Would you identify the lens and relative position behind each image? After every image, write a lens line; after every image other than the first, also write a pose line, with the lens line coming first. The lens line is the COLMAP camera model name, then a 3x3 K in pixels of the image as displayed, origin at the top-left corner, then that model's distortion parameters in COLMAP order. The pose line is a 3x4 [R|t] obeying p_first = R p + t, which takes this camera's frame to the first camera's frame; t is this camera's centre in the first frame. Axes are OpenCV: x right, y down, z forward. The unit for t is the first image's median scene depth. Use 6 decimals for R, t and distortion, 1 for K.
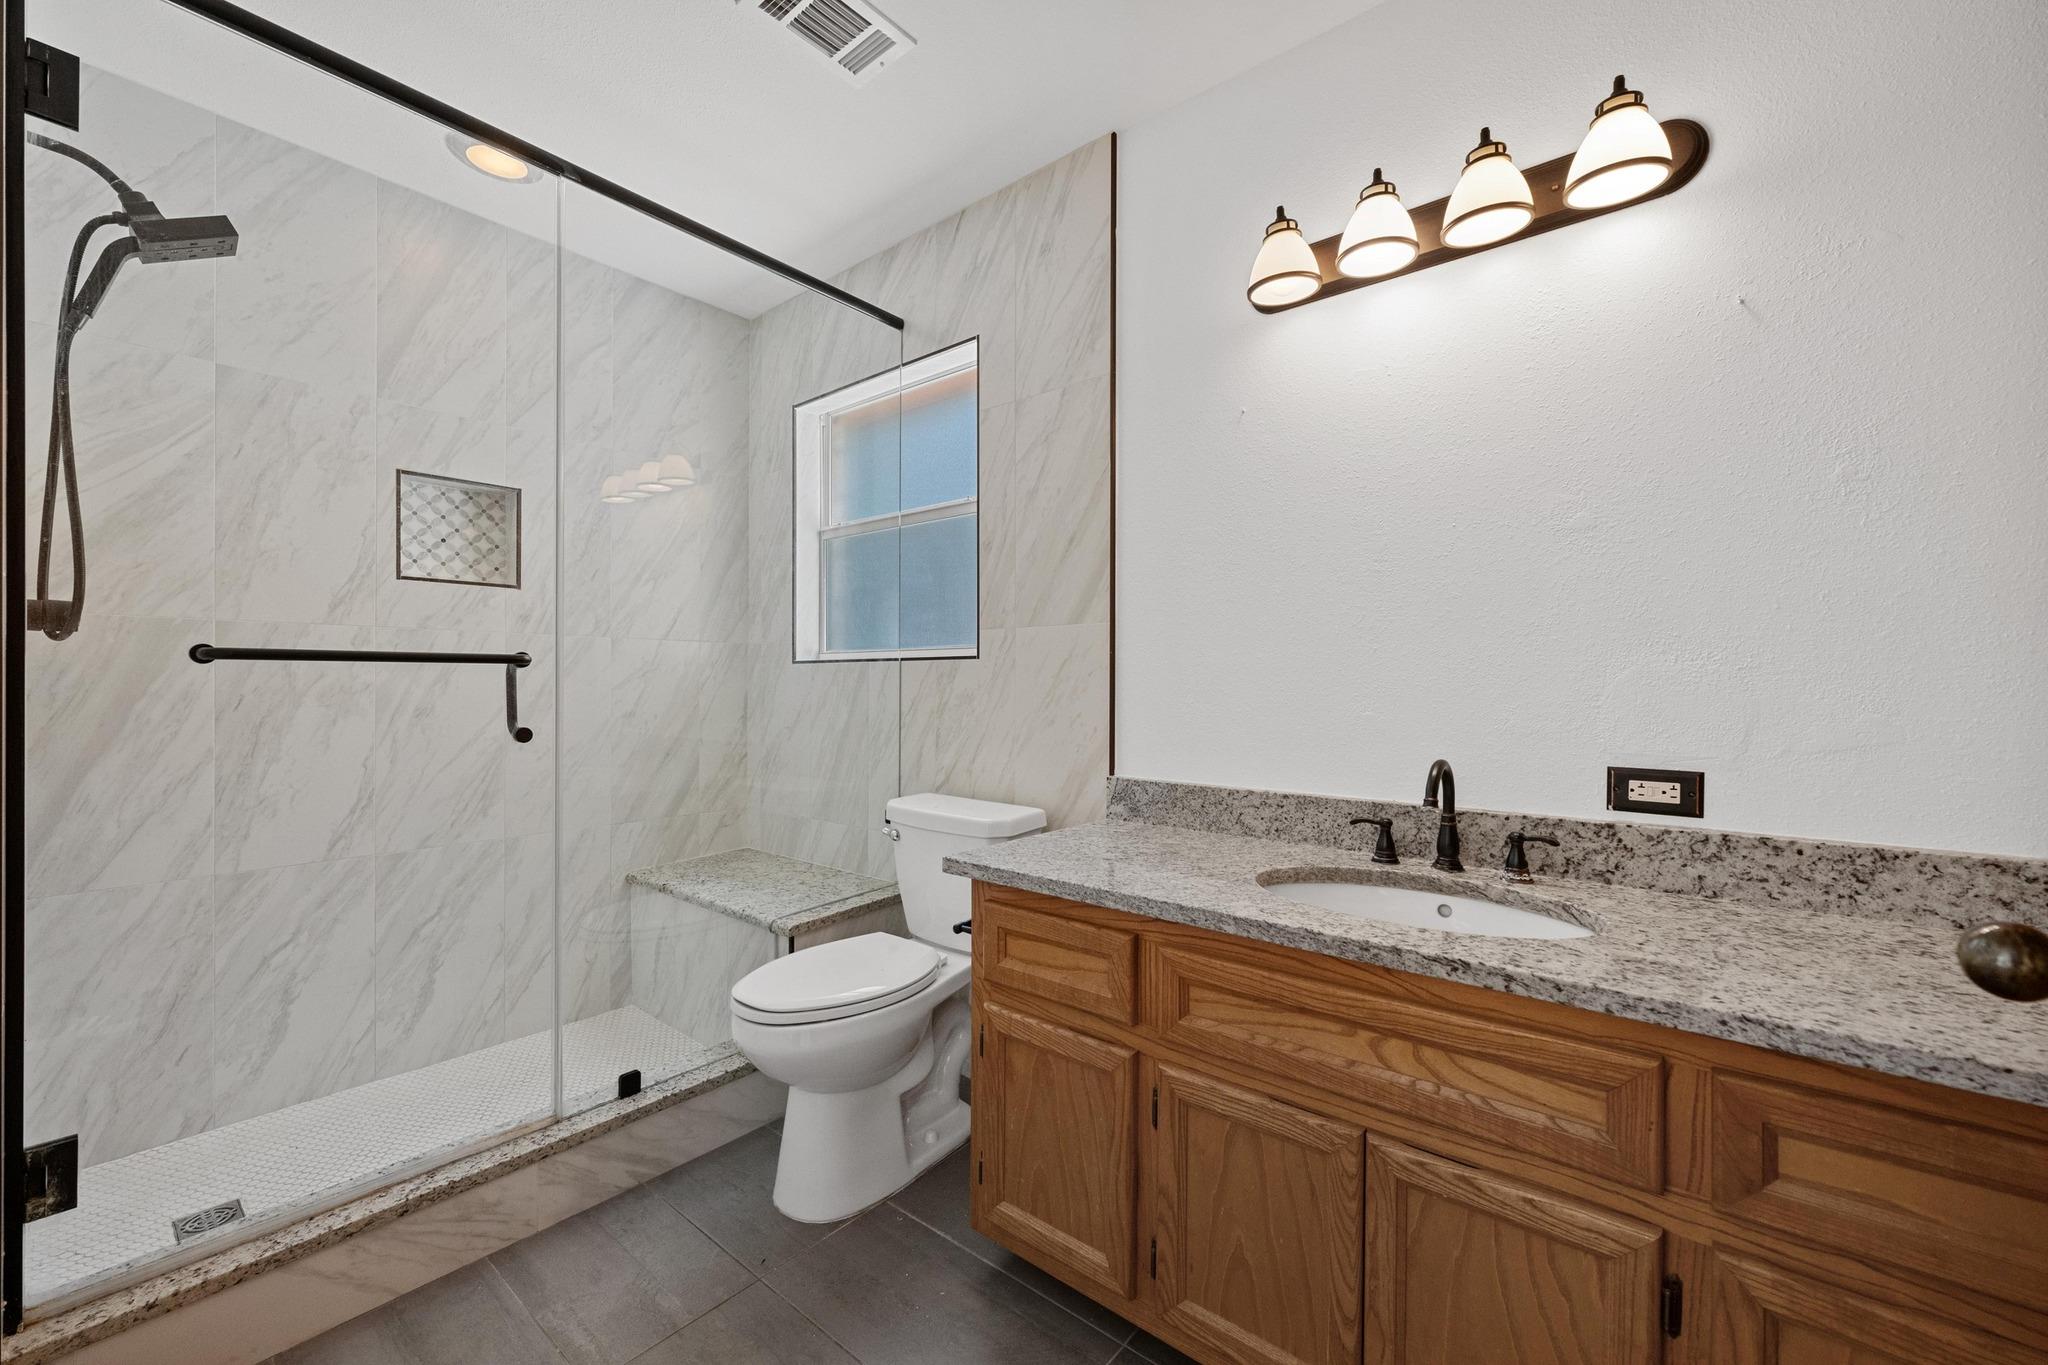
lens RADIAL K [[815.4, 0, 1027.2], [0, 815.4, 684.6], [0, 0, 1]] dist [-0.002535, 0.000215]
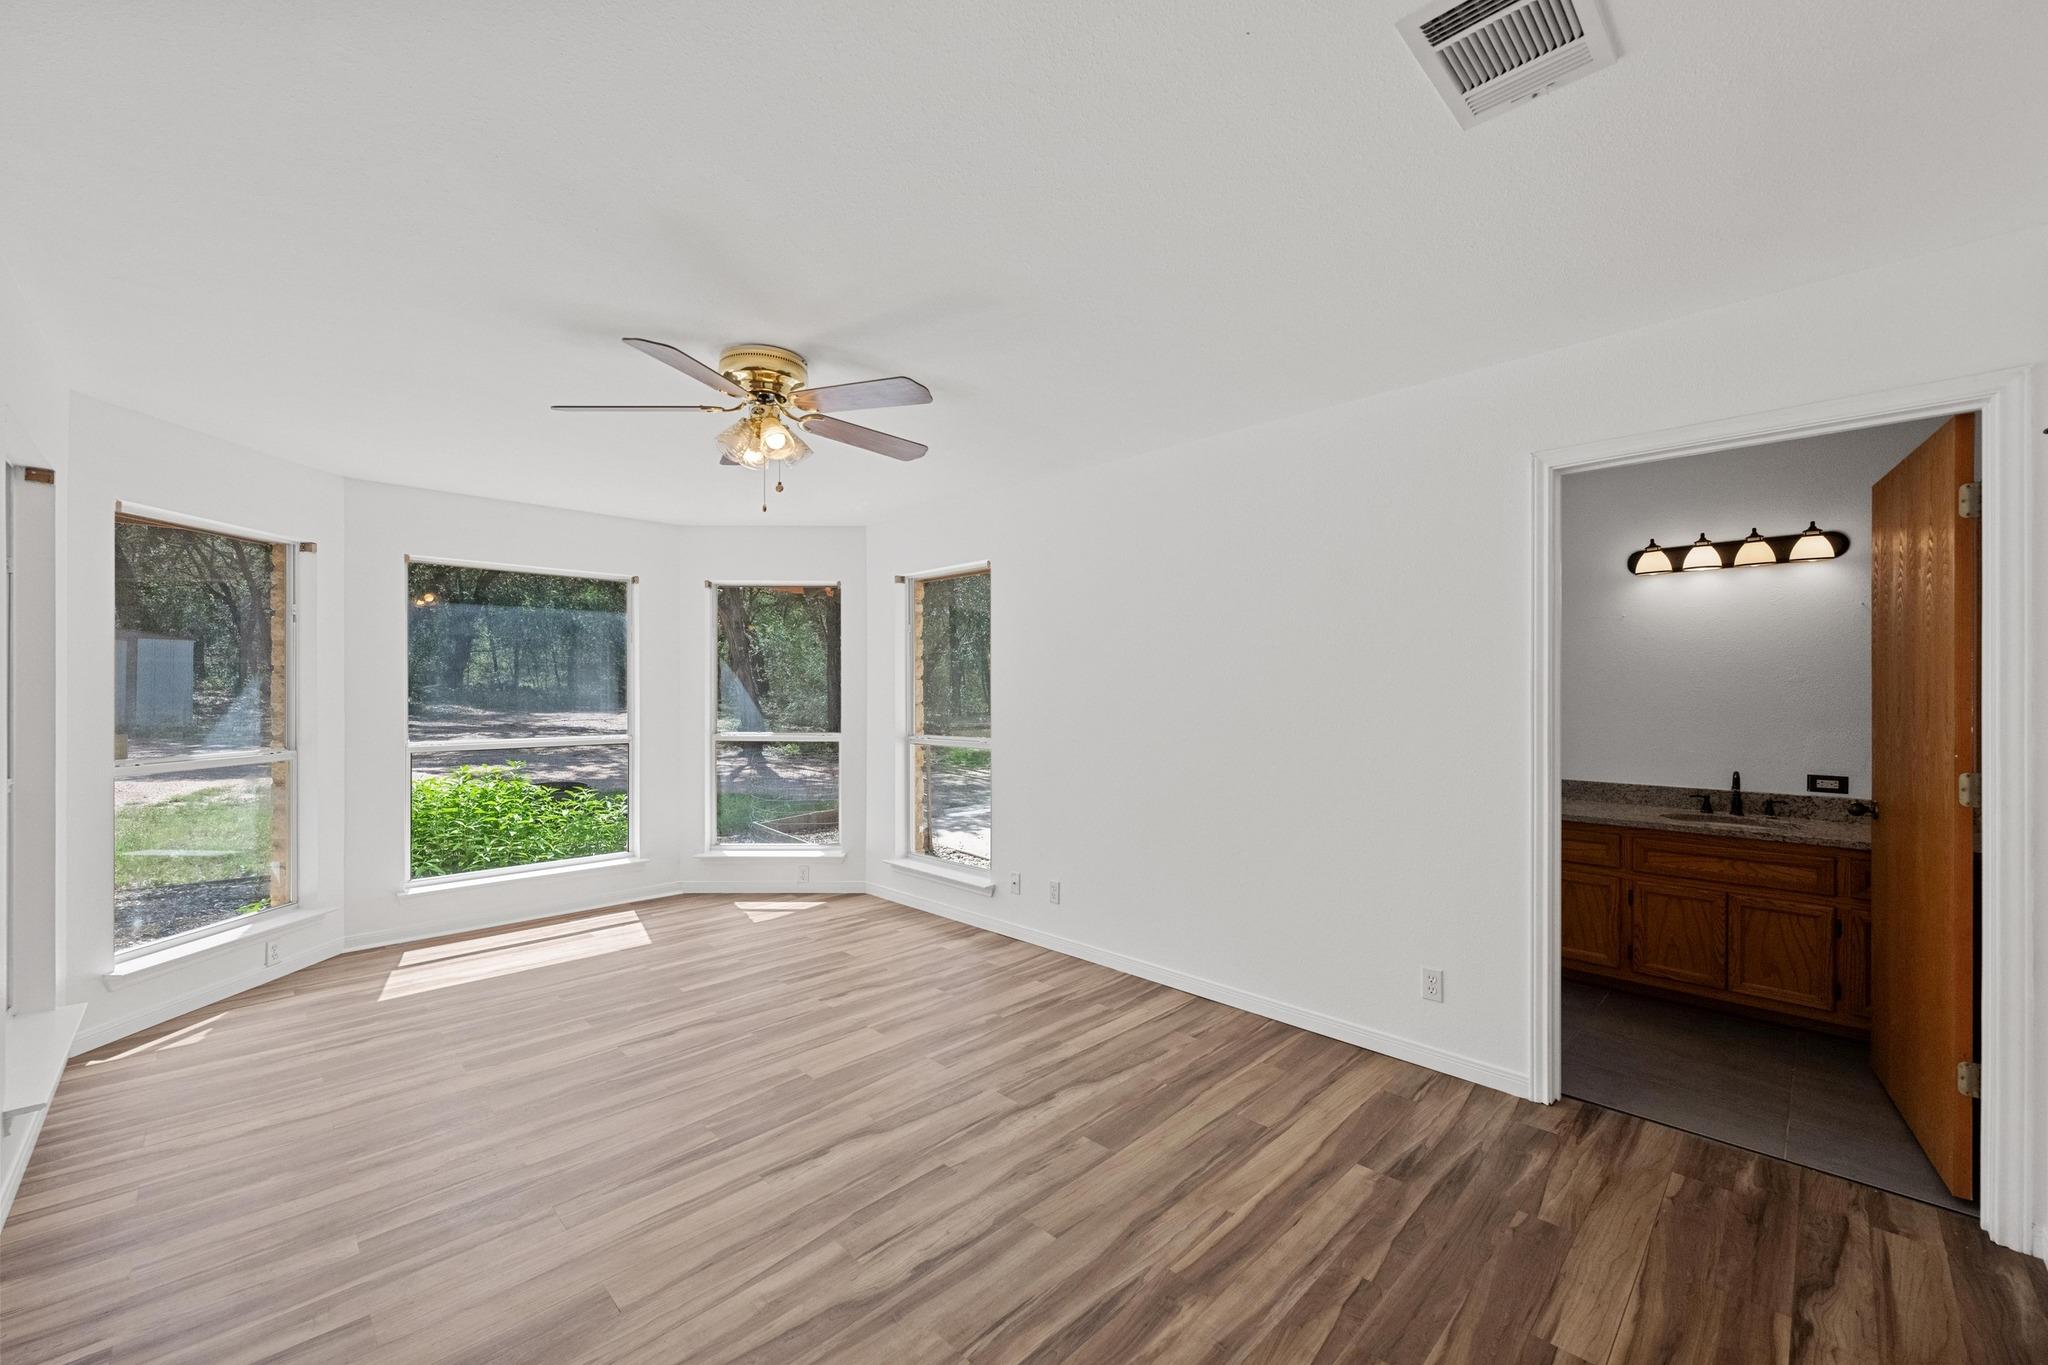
lens RADIAL K [[815.4, 0, 1024.8], [0, 815.4, 689.7], [0, 0, 1]] dist [-0.002535, 0.000215]
pose [[0.994848, -0.002733, -0.101344, -1.535593], [0.002451, 0.999993, -0.002915, -0.171490], [0.101351, 0.002652, 0.994847, -1.869808]]
